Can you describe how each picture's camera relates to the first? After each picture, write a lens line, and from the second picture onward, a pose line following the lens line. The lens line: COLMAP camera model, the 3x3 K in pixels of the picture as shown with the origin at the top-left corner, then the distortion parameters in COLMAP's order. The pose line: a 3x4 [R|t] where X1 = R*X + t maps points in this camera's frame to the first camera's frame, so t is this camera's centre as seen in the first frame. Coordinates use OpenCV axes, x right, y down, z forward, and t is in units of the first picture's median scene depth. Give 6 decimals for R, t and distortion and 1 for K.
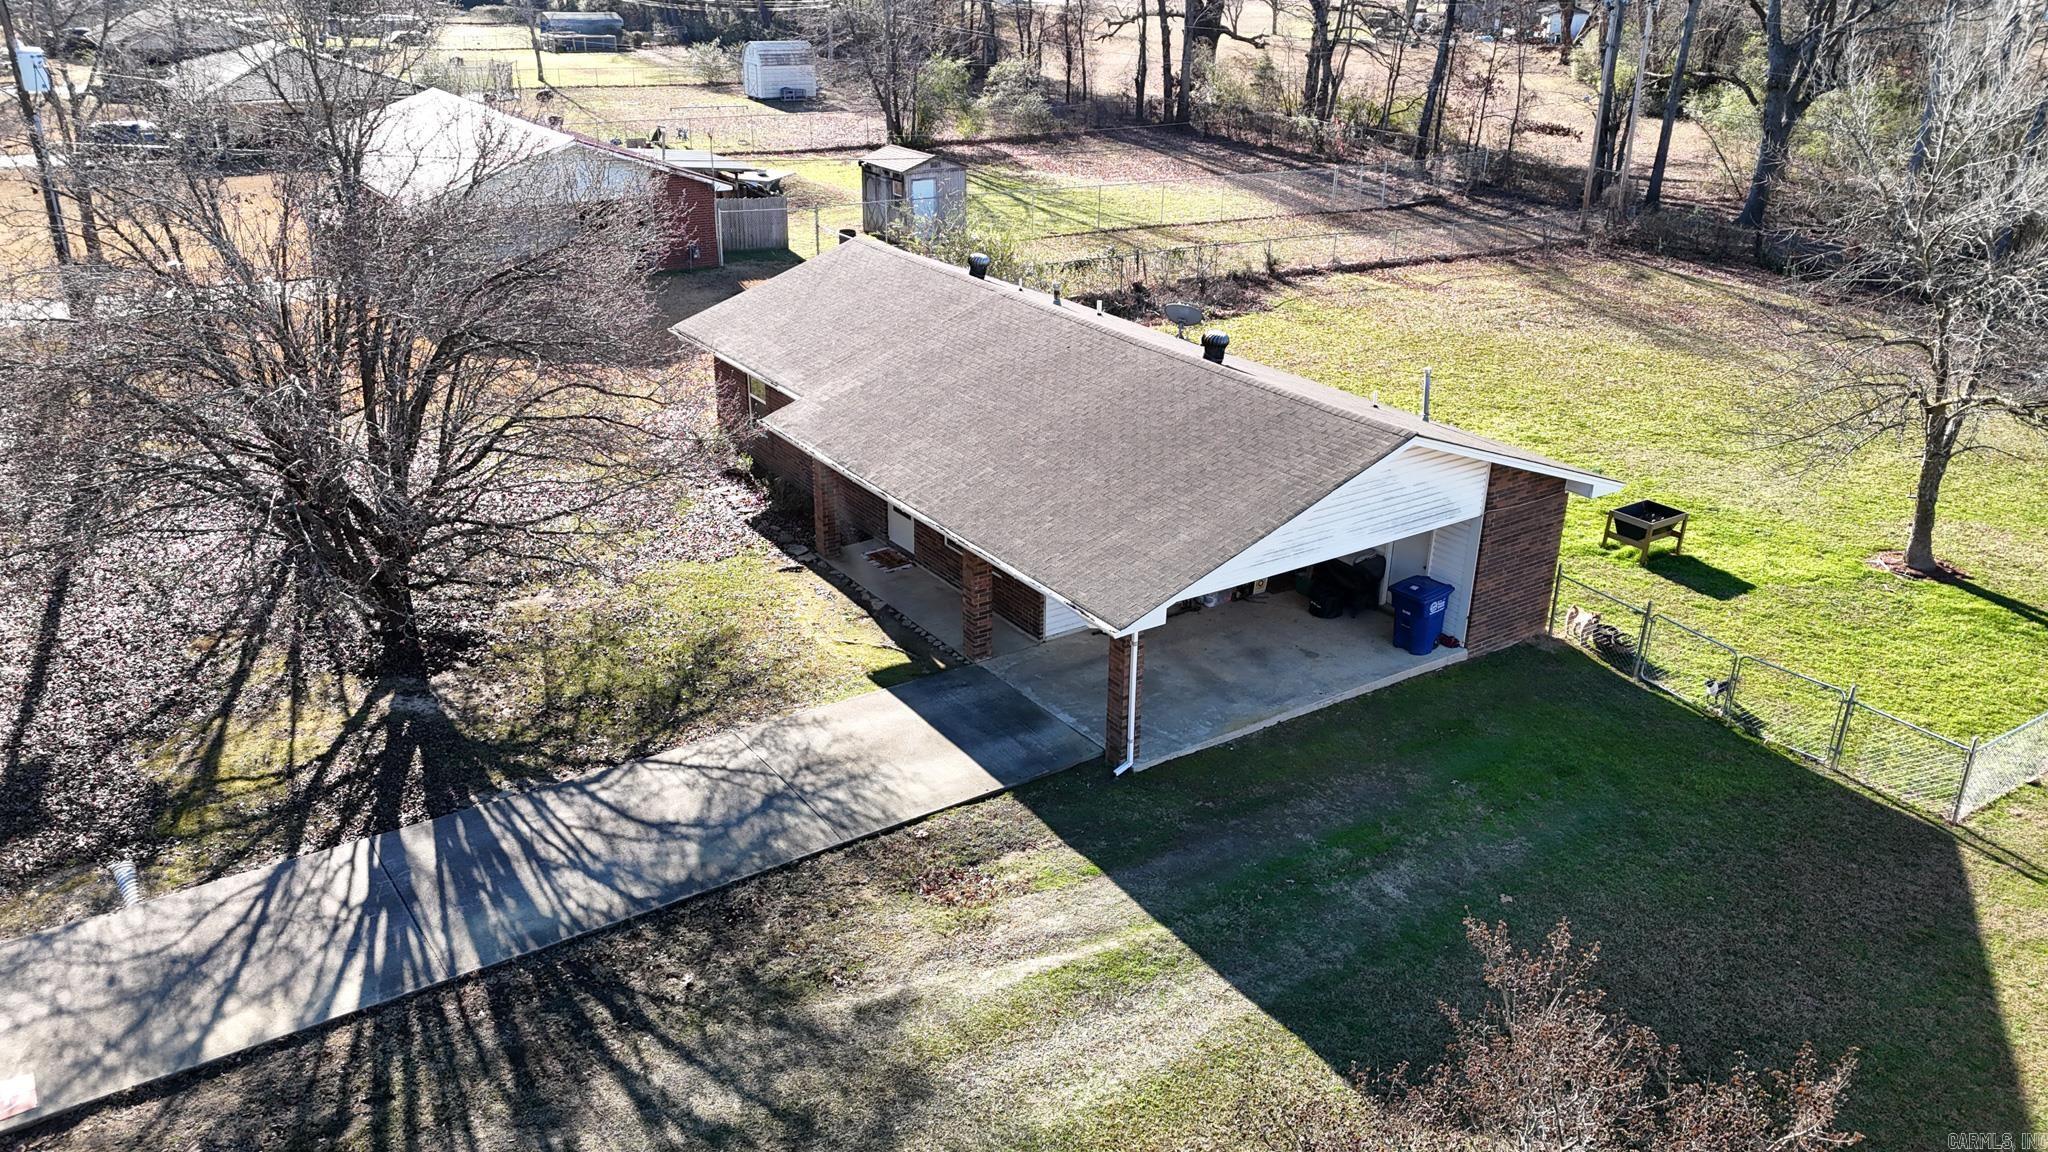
lens RADIAL K [[1511.2, 0, 1029.6], [0, 1511.2, 575.3], [0, 0, 1]] dist [0.057946, -0.039552]
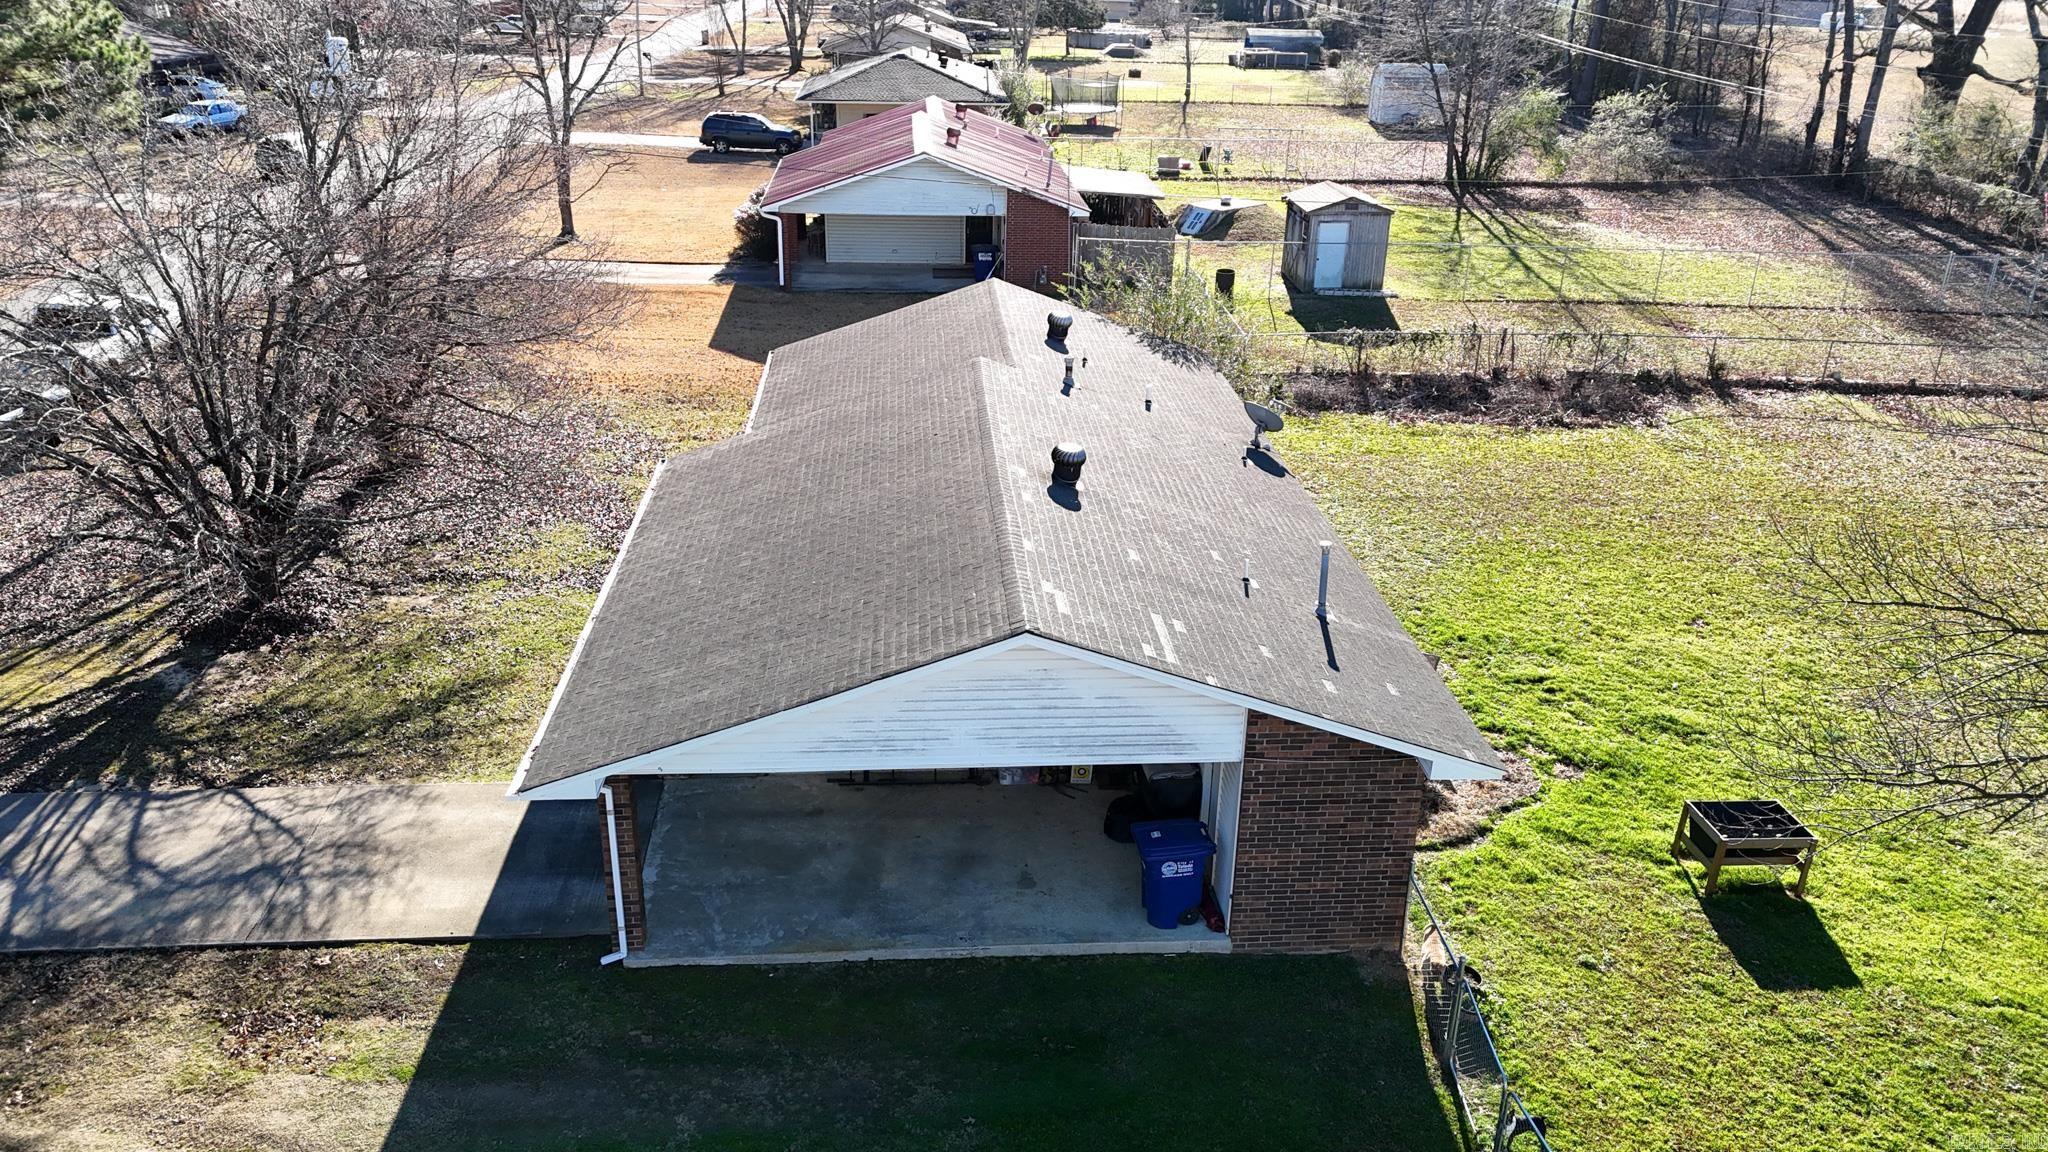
lens RADIAL K [[1511.2, 0, 1032.5], [0, 1511.2, 563.6], [0, 0, 1]] dist [0.057946, -0.039552]
pose [[0.860685, 0.196376, -0.469743, 0.486358], [-0.204587, 0.978254, 0.034106, -0.123506], [0.466225, 0.066748, 0.882144, 0.305378]]
